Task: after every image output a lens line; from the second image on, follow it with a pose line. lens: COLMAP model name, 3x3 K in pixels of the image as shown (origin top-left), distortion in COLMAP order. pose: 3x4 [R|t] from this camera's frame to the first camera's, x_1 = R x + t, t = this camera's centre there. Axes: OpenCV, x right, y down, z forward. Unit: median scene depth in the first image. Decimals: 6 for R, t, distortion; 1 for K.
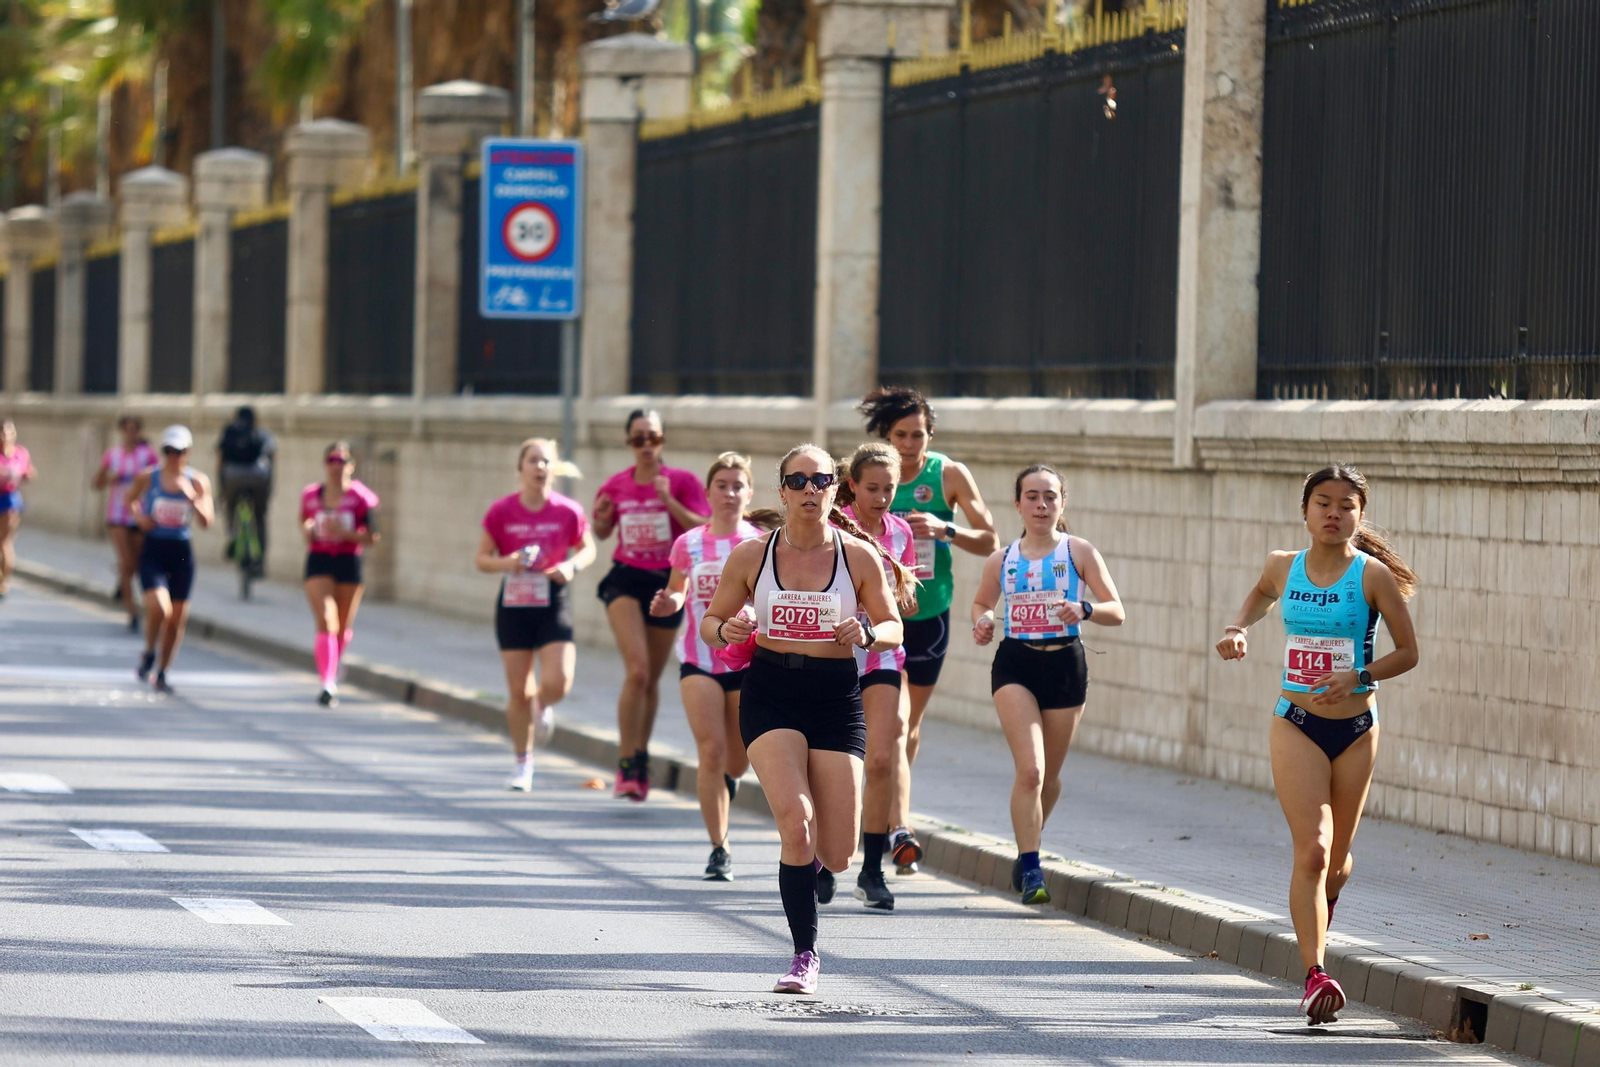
lens RADIAL K [[9605.7, 0, 798.3], [0, 9605.7, 561.7], [0, 0, 1]] dist [0.717113, 20.074970]
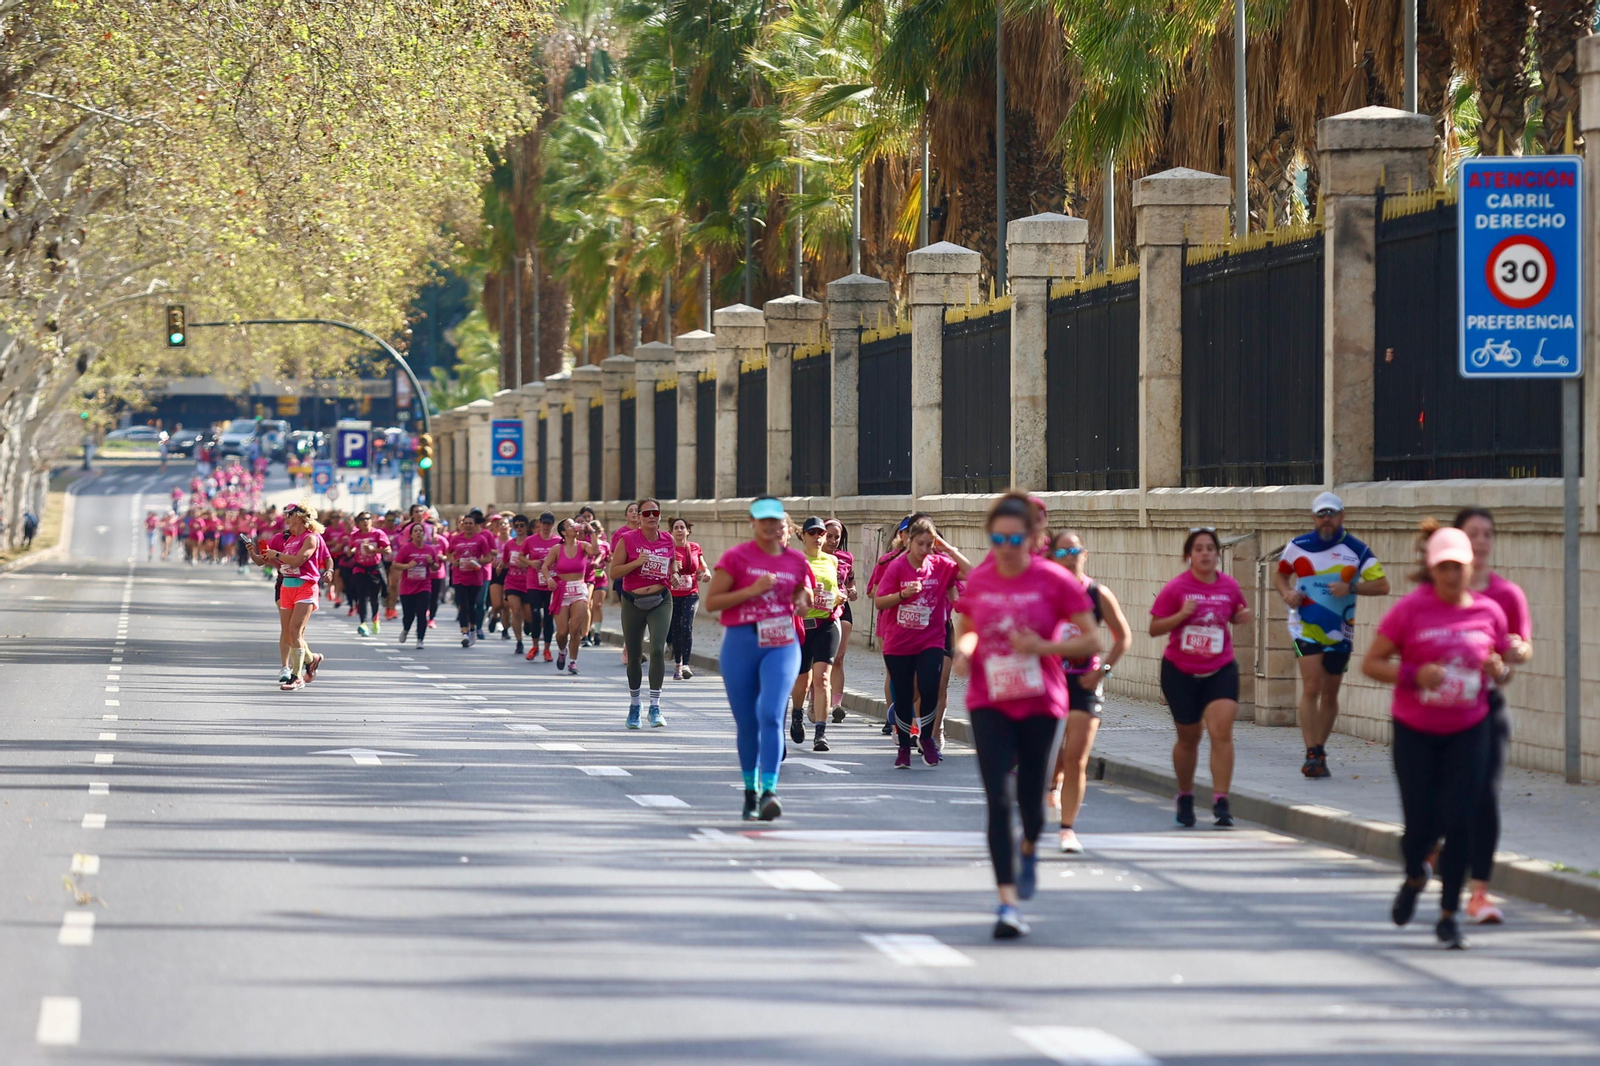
lens RADIAL K [[9605.7, 0, 798.3], [0, 9605.7, 561.2], [0, 0, 1]] dist [0.717113, 20.074970]
pose [[0.997128, -0.022909, -0.072185, -0.020081], [0.022210, 0.999698, -0.010478, -0.001959], [0.072403, 0.008844, 0.997336, 0.126154]]
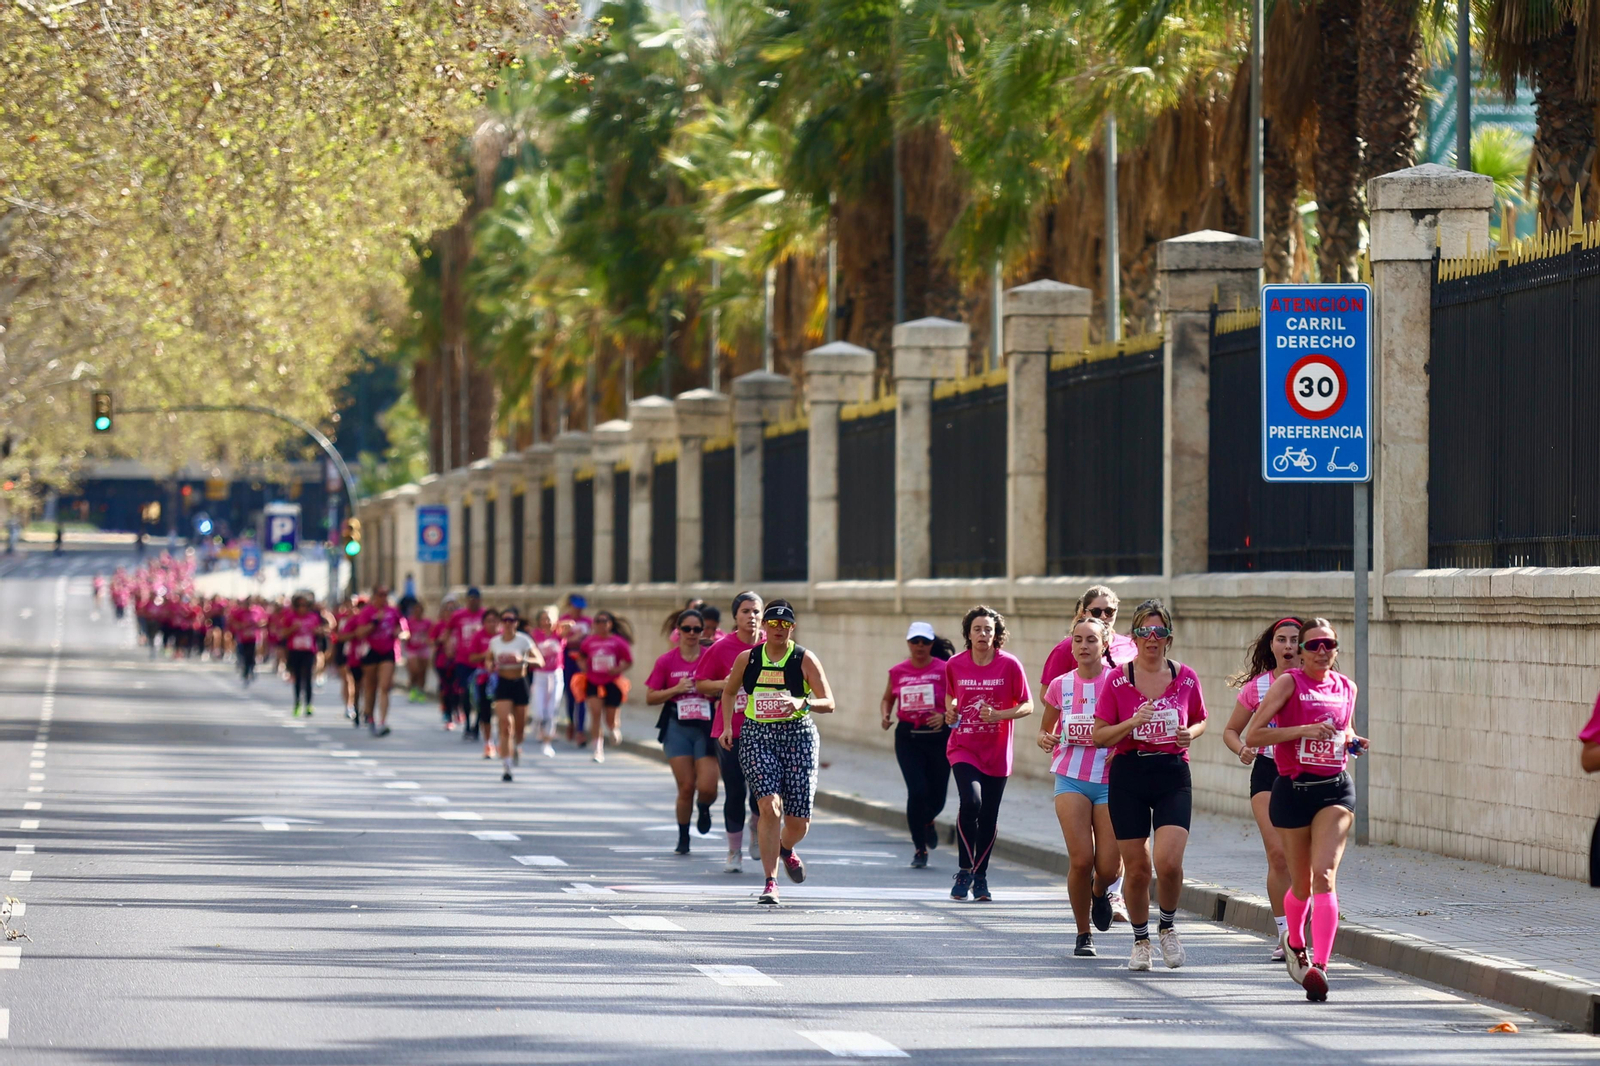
lens RADIAL K [[9581.1, 0, 1159.4], [0, 9581.1, 623.2], [0, 0, 1]] dist [0.662236, 8.961548]
pose [[0.999410, -0.020186, -0.027785, -0.011926], [0.019858, 0.999730, -0.012056, -0.001121], [0.028021, 0.011497, 0.999541, 0.068965]]
